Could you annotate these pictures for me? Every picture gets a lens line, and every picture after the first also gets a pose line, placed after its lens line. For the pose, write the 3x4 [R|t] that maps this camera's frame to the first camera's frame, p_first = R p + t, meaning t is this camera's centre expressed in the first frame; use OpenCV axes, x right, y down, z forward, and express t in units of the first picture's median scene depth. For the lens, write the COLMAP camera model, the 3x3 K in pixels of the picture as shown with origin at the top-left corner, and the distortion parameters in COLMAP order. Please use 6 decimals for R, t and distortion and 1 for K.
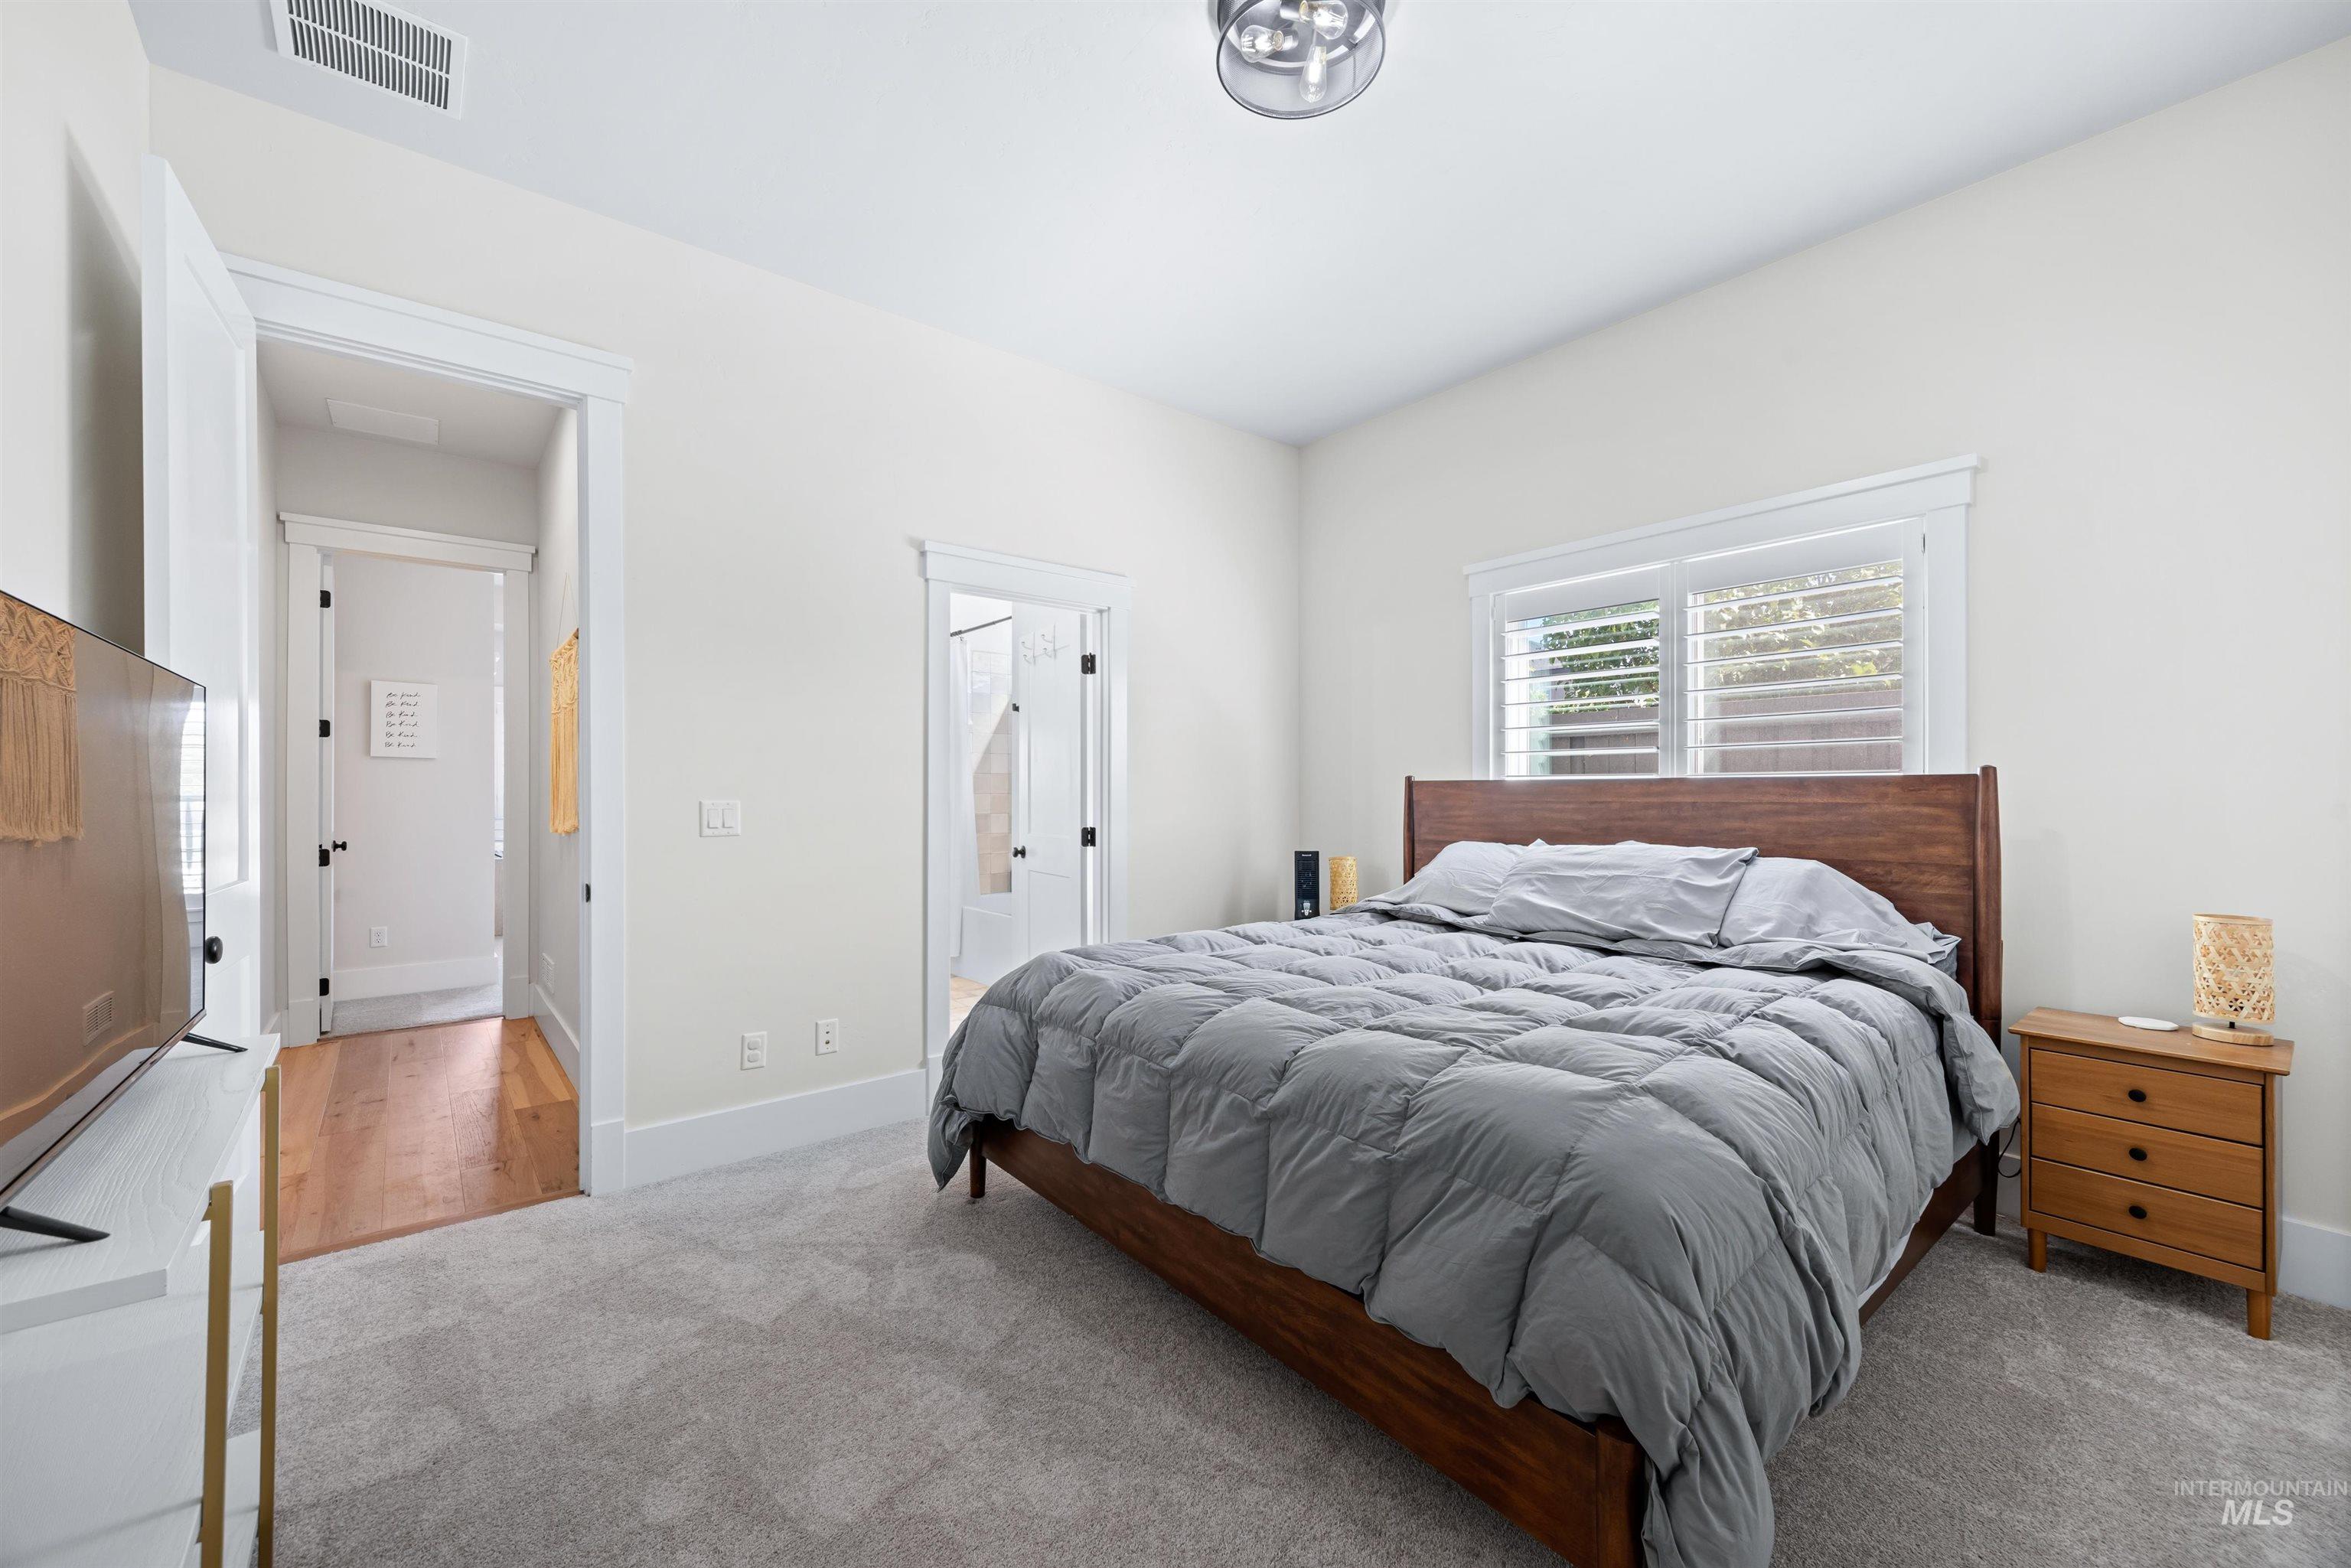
lens RADIAL K [[898.8, 0, 1178.8], [0, 898.8, 793.5], [0, 0, 1]] dist [-0.001546, -0.000078]
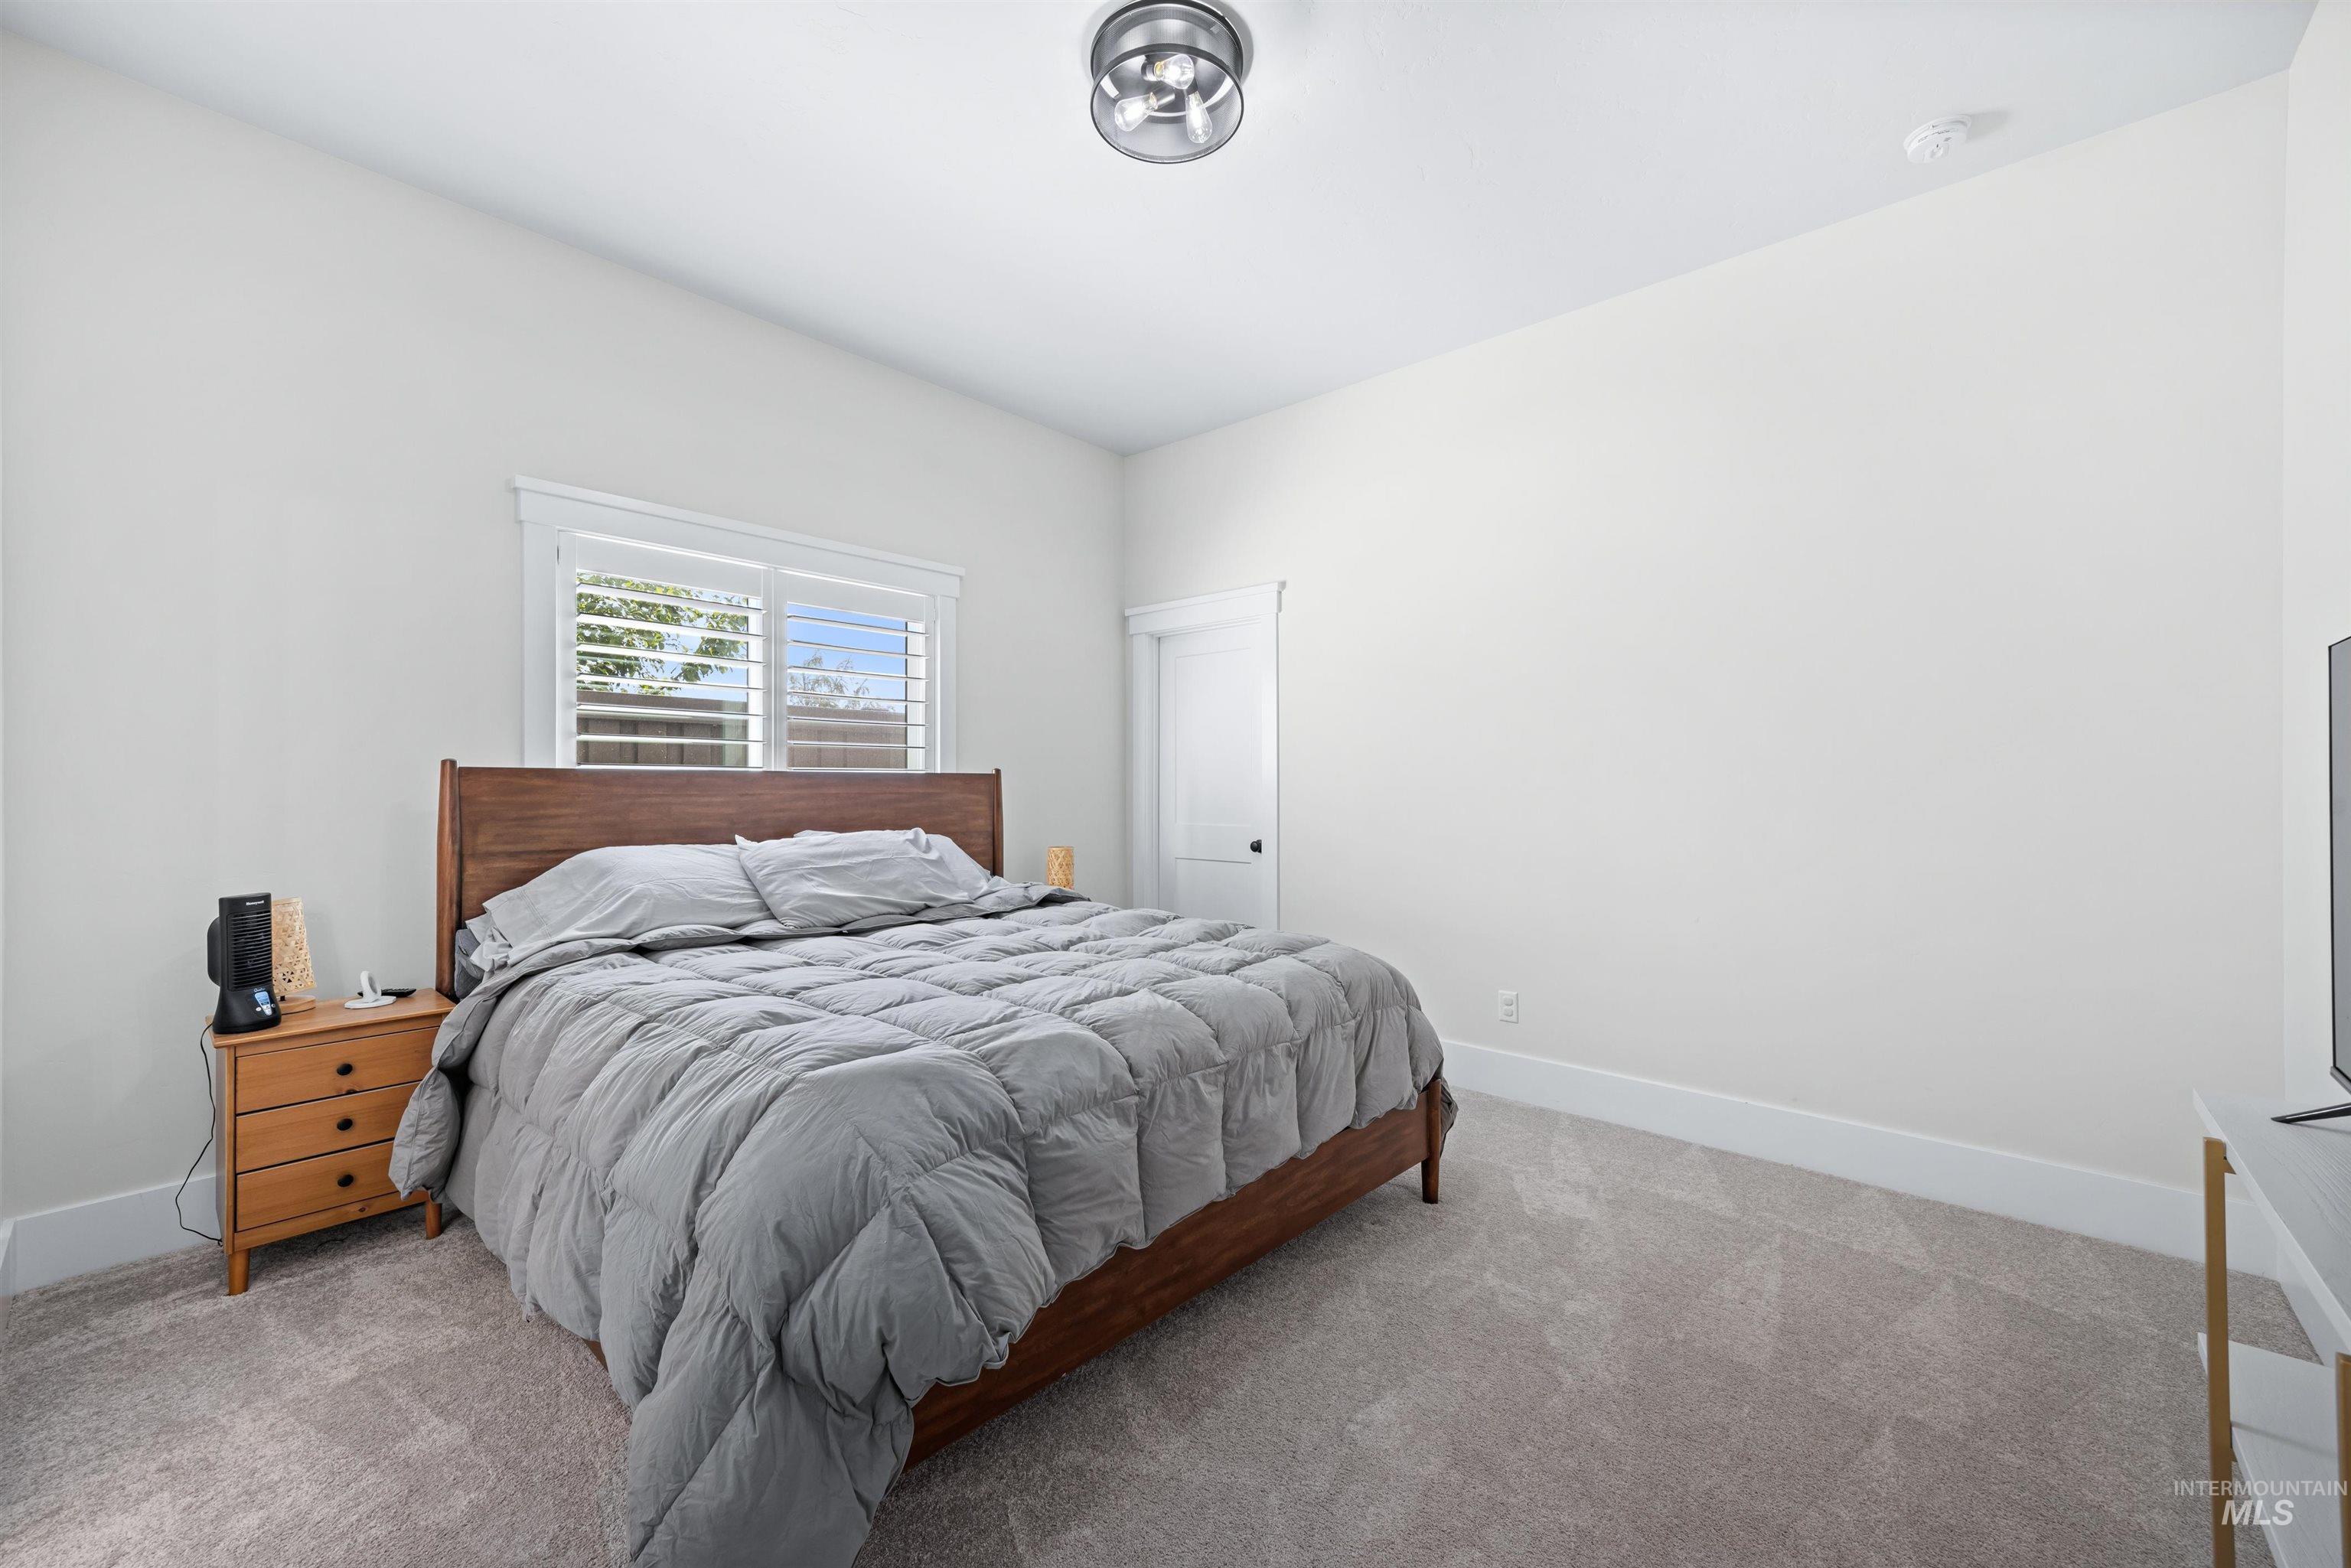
lens RADIAL K [[898.8, 0, 1178.6], [0, 898.8, 775.8], [0, 0, 1]] dist [-0.001546, -0.000078]
pose [[-0.132118, 0.011372, 0.991169, -0.531096], [0.001462, 0.999935, -0.011278, 0.000876], [-0.991233, -0.000041, -0.132126, 0.632122]]
